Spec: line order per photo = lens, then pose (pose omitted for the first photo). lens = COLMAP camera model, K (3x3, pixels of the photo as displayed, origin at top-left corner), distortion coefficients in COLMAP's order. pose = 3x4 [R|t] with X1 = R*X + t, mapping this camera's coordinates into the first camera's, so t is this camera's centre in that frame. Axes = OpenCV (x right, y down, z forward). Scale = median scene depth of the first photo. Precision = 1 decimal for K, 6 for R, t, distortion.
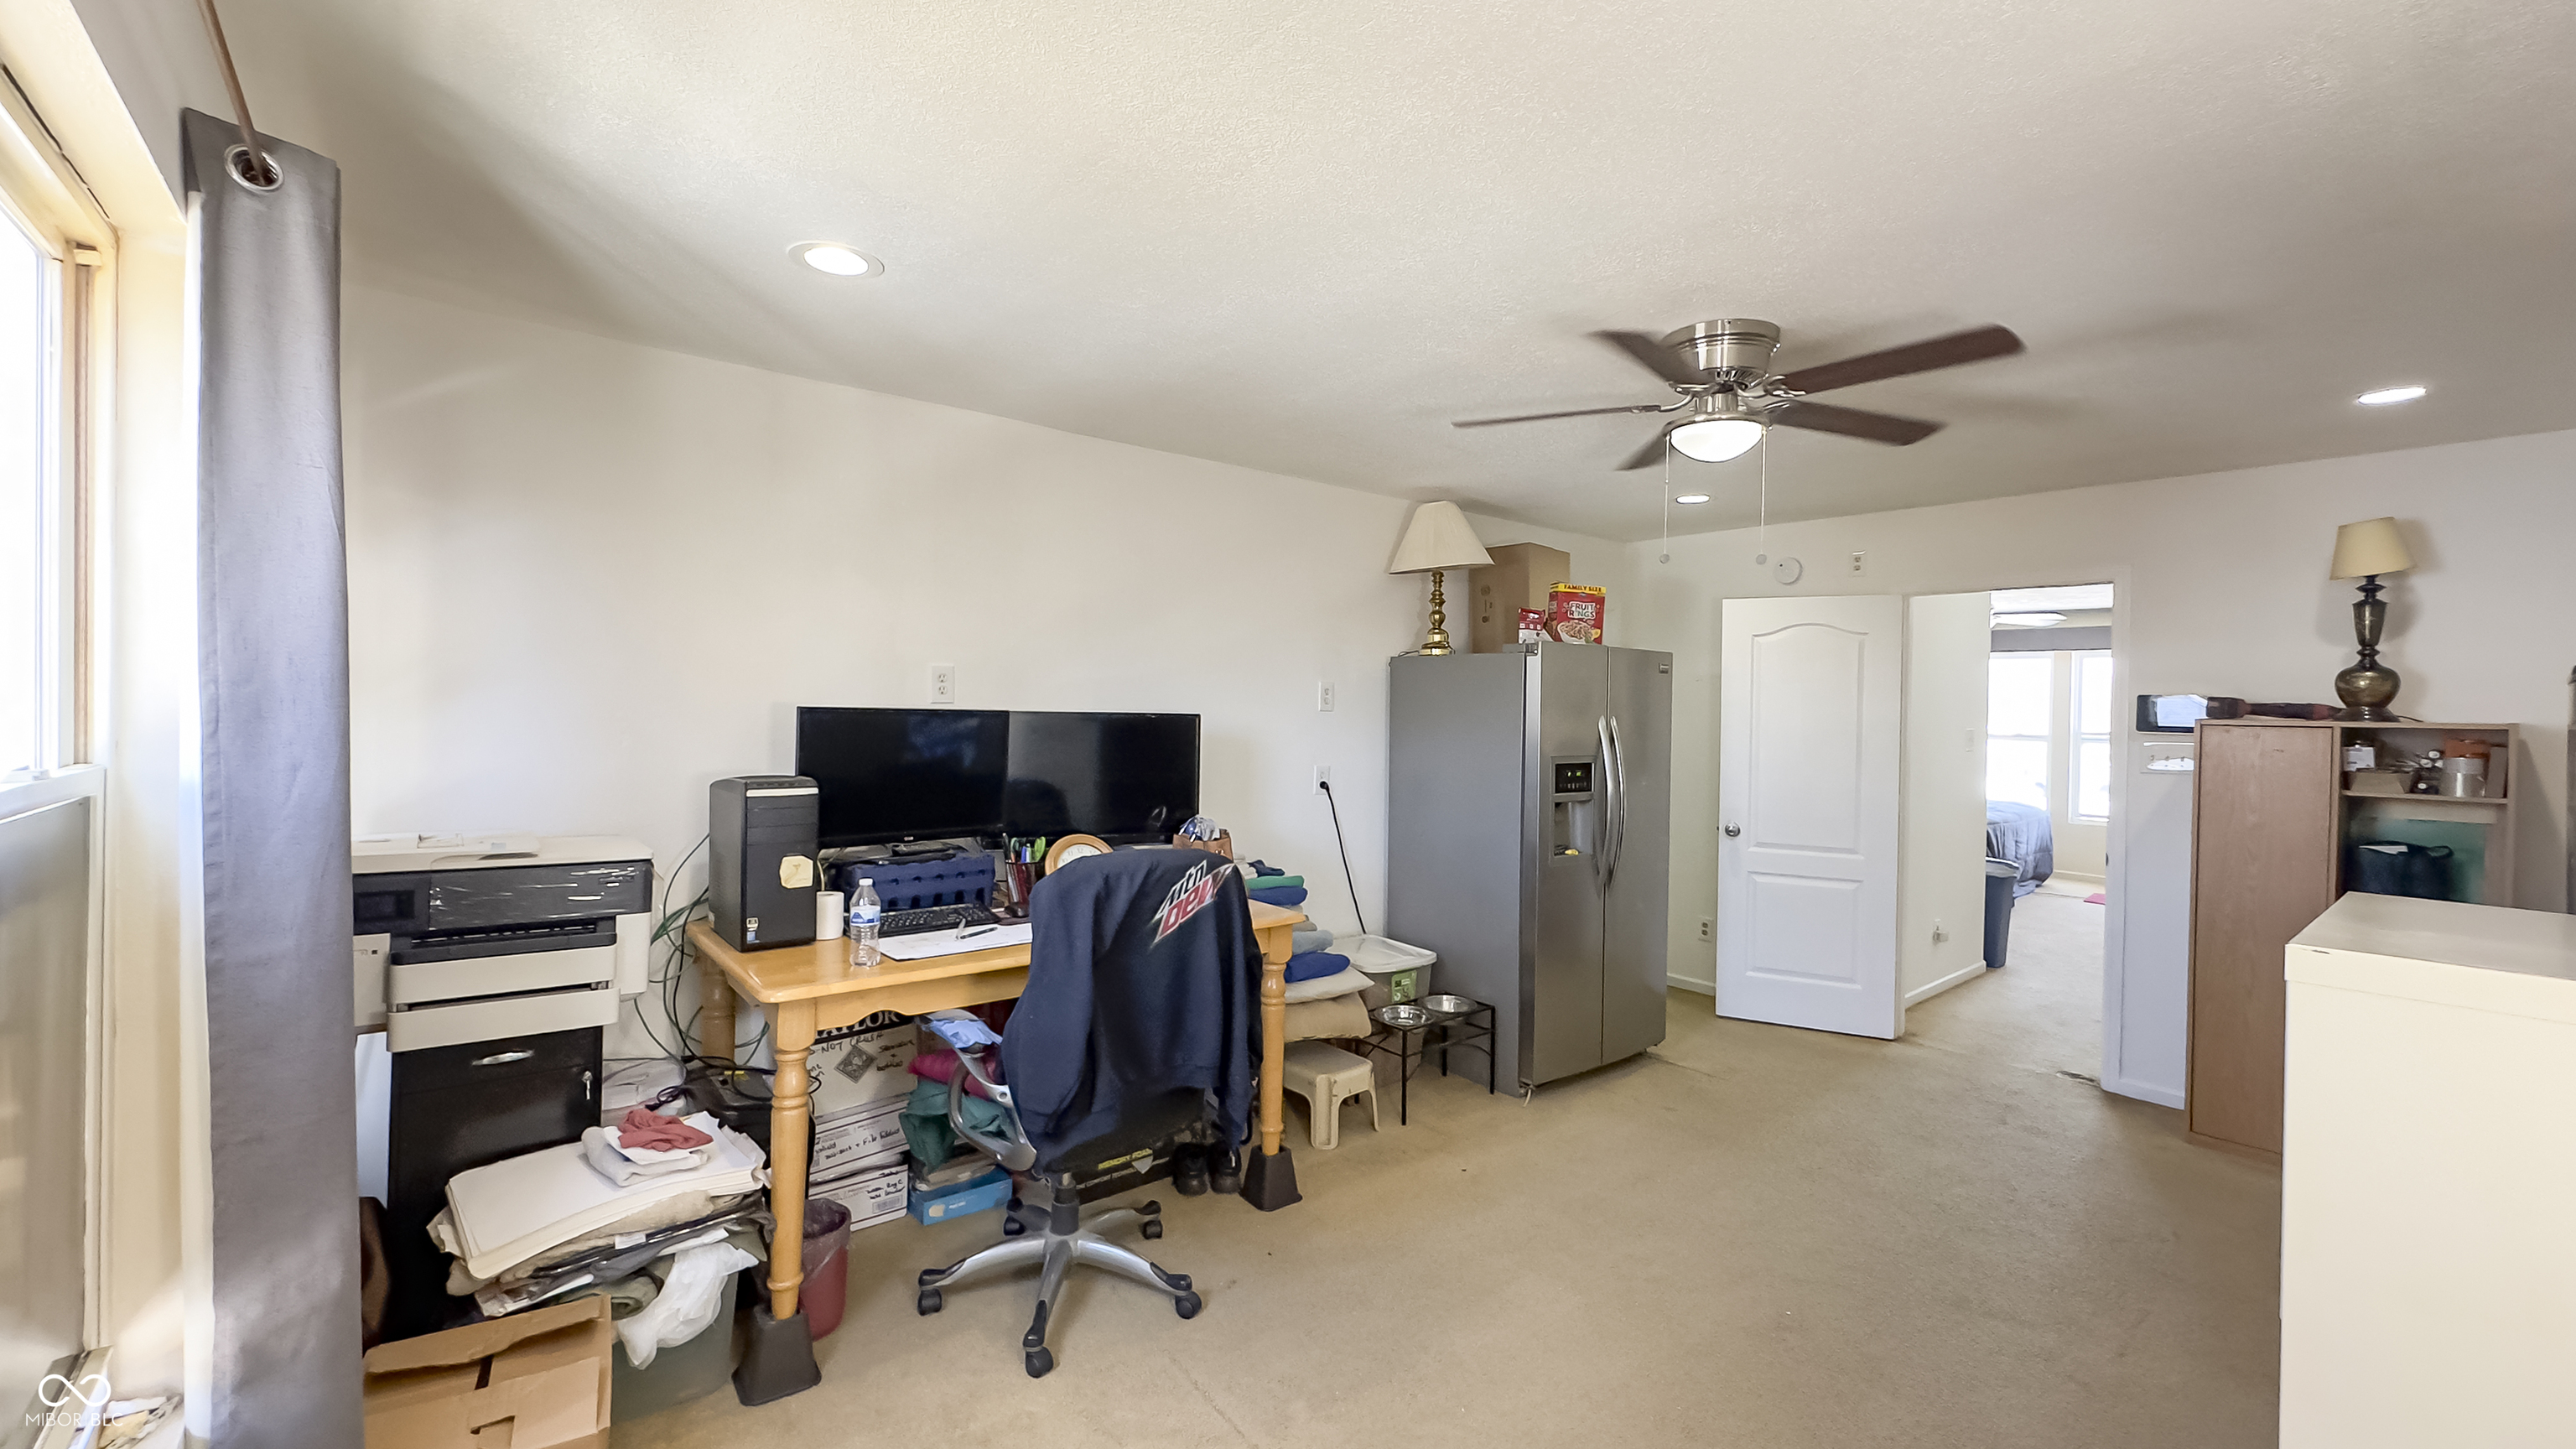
lens RADIAL K [[1036.6, 0, 1278.0], [0, 1036.6, 715.8], [0, 0, 1]] dist [-0.000483, 0.000055]
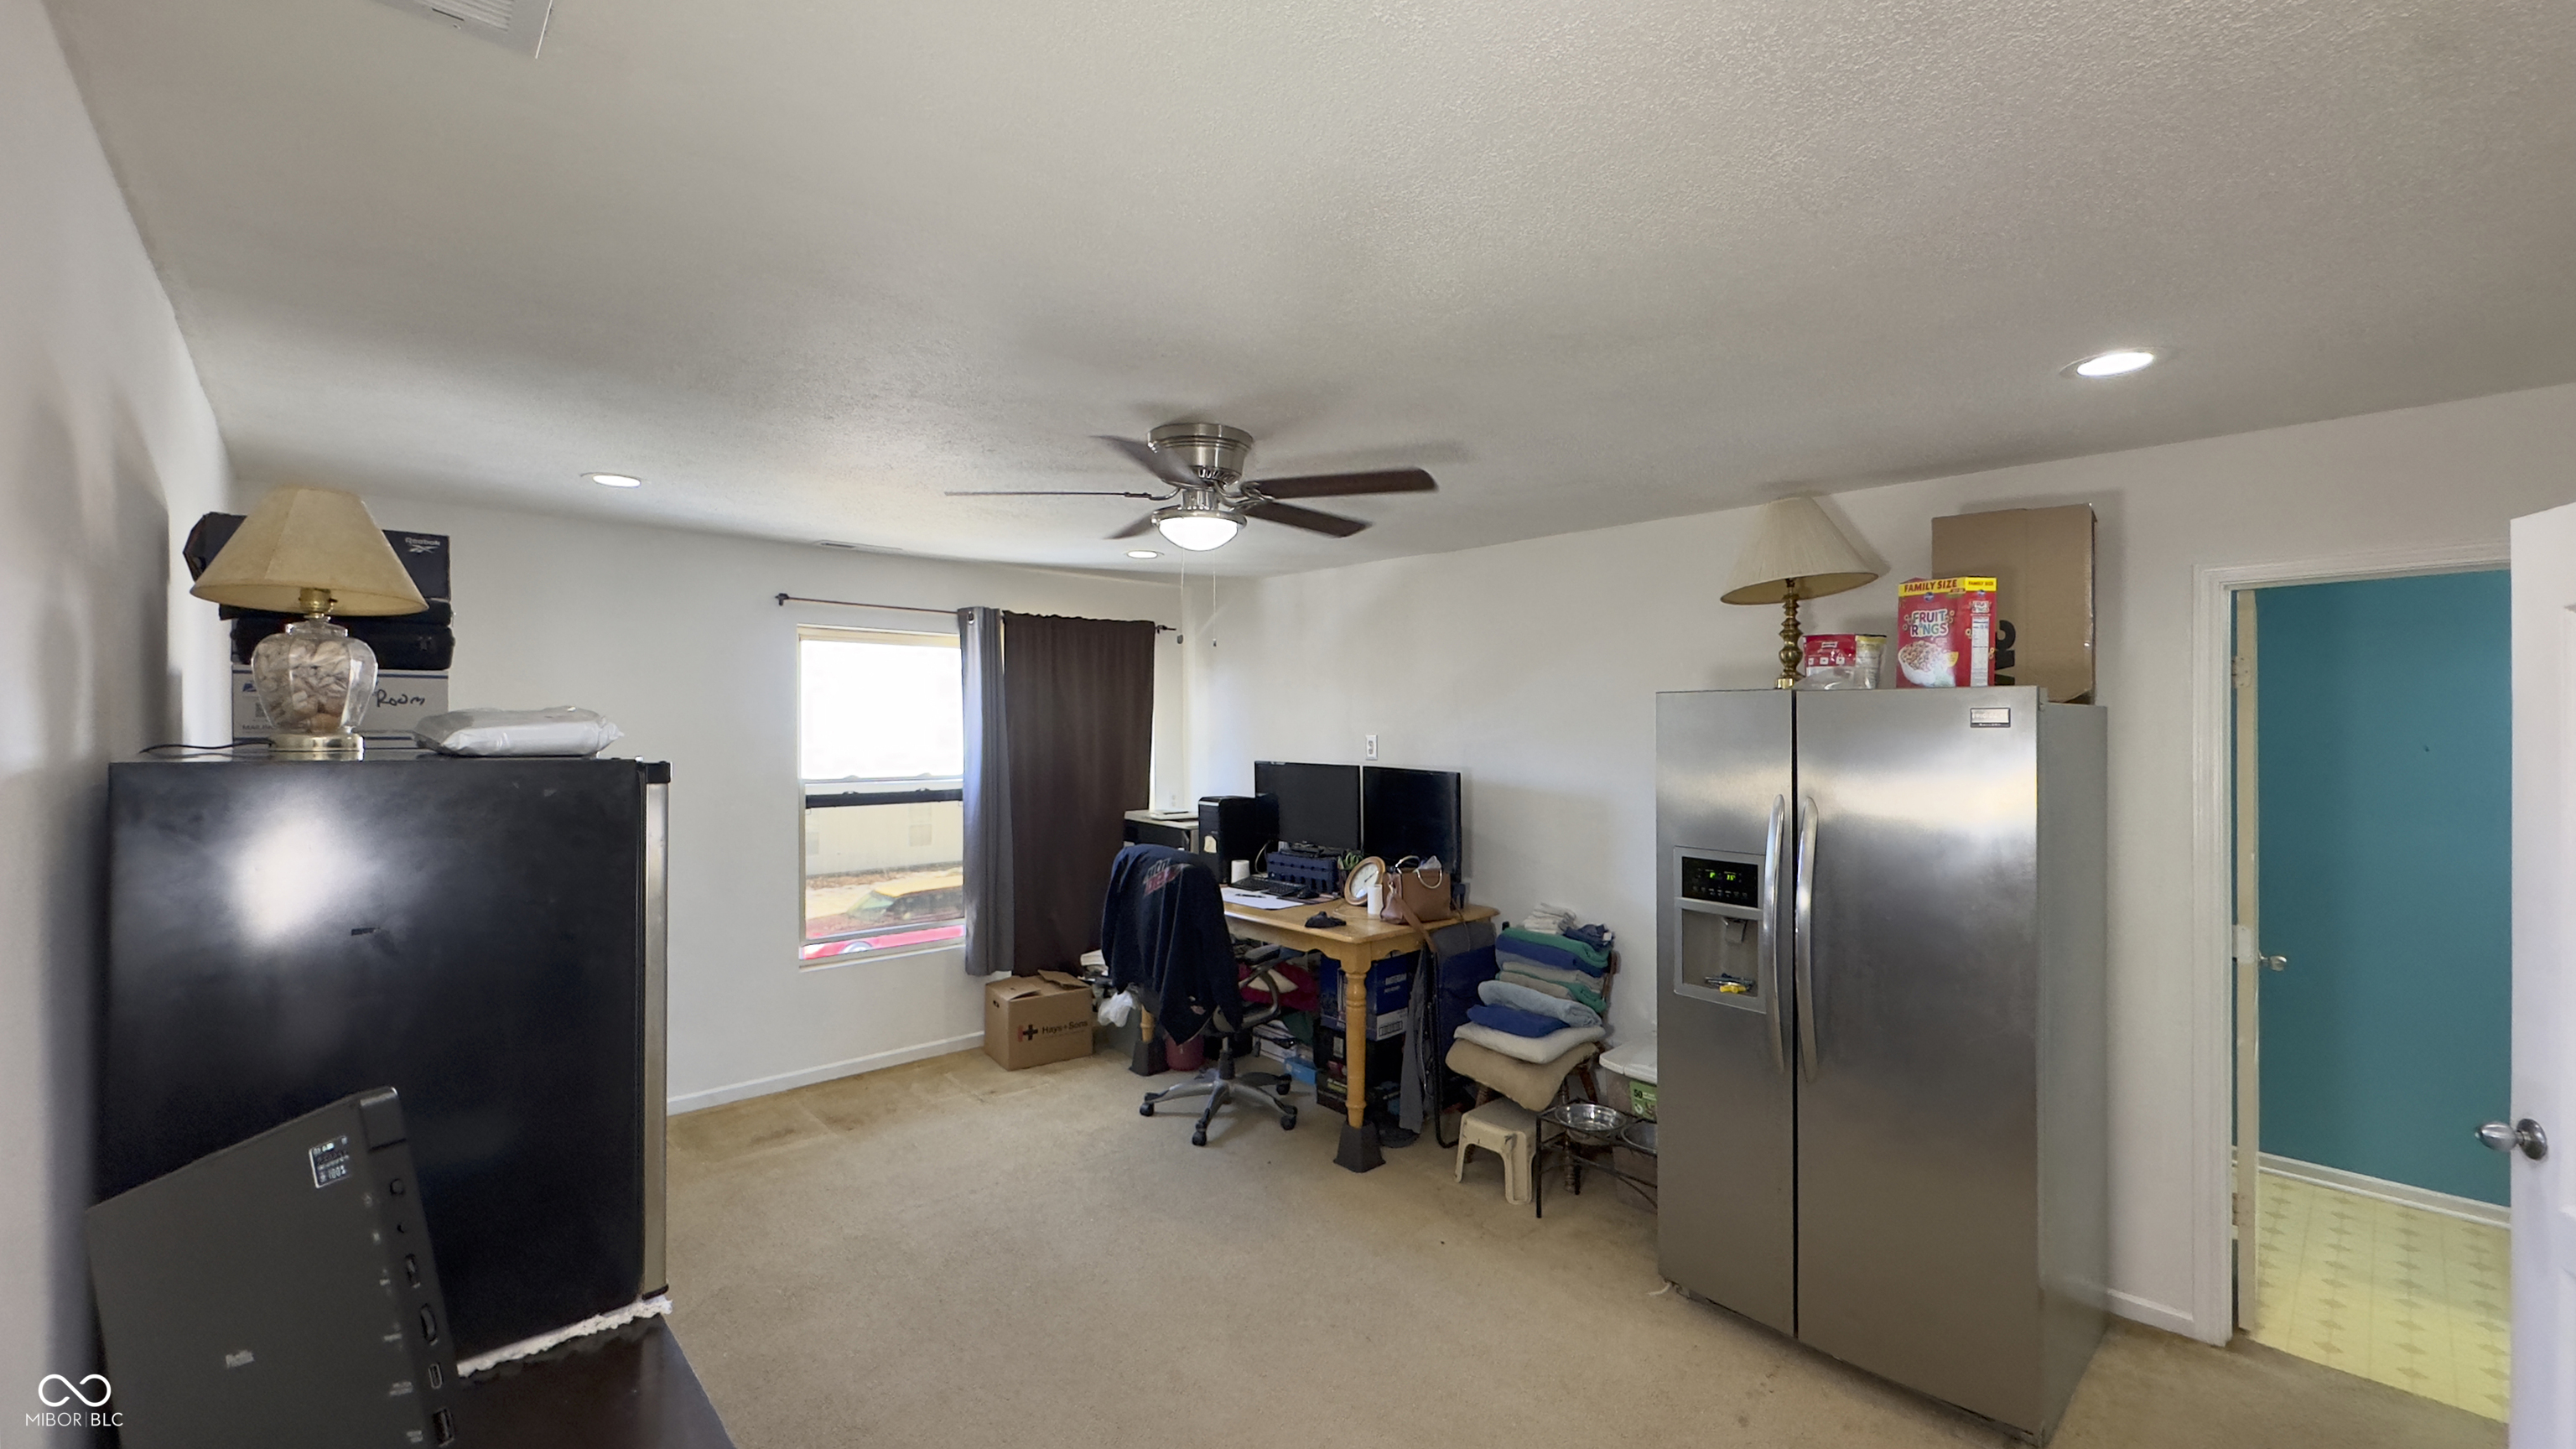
lens RADIAL K [[1036.6, 0, 1278.0], [0, 1036.6, 715.8], [0, 0, 1]] dist [-0.000483, 0.000055]
pose [[0.044957, -0.019160, -0.998805, 1.205532], [-0.010720, 0.999749, -0.019660, -0.044847], [0.998931, 0.011591, 0.044741, 0.817570]]
